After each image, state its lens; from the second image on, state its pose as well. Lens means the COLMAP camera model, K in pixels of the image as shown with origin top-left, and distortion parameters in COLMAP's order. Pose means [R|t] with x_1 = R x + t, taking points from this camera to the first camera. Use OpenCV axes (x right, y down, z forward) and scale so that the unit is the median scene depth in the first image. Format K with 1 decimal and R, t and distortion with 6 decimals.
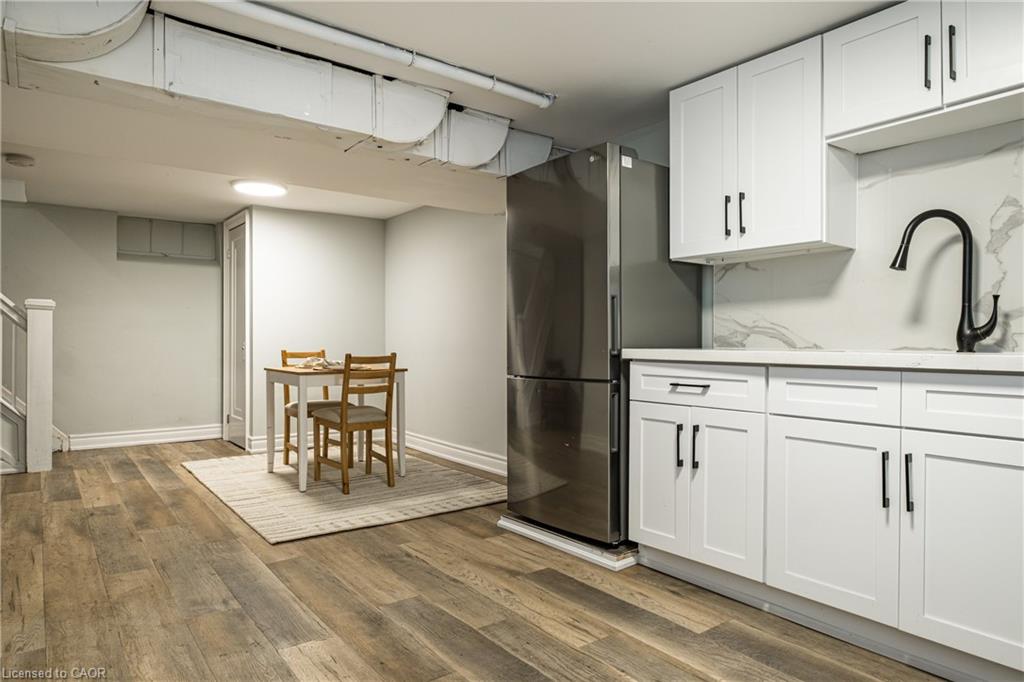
lens RADIAL K [[641.0, 0, 512.9], [0, 641.0, 344.1], [0, 0, 1]] dist [-0.000637, -0.000394]
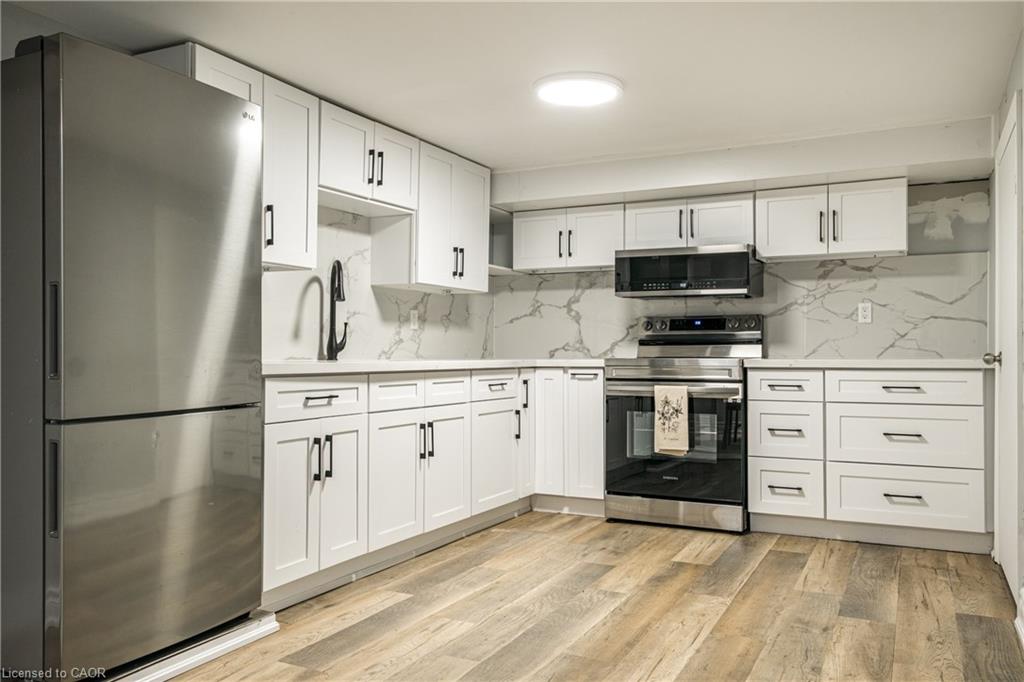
lens RADIAL K [[804.6, 0, 512.8], [0, 804.6, 340.7], [0, 0, 1]] dist [-0.002425, 0.000775]
pose [[-0.447158, 0.009807, 0.894401, -1.072838], [0.000957, 0.999945, -0.010486, -0.012113], [-0.894454, -0.003833, -0.447143, 1.403090]]
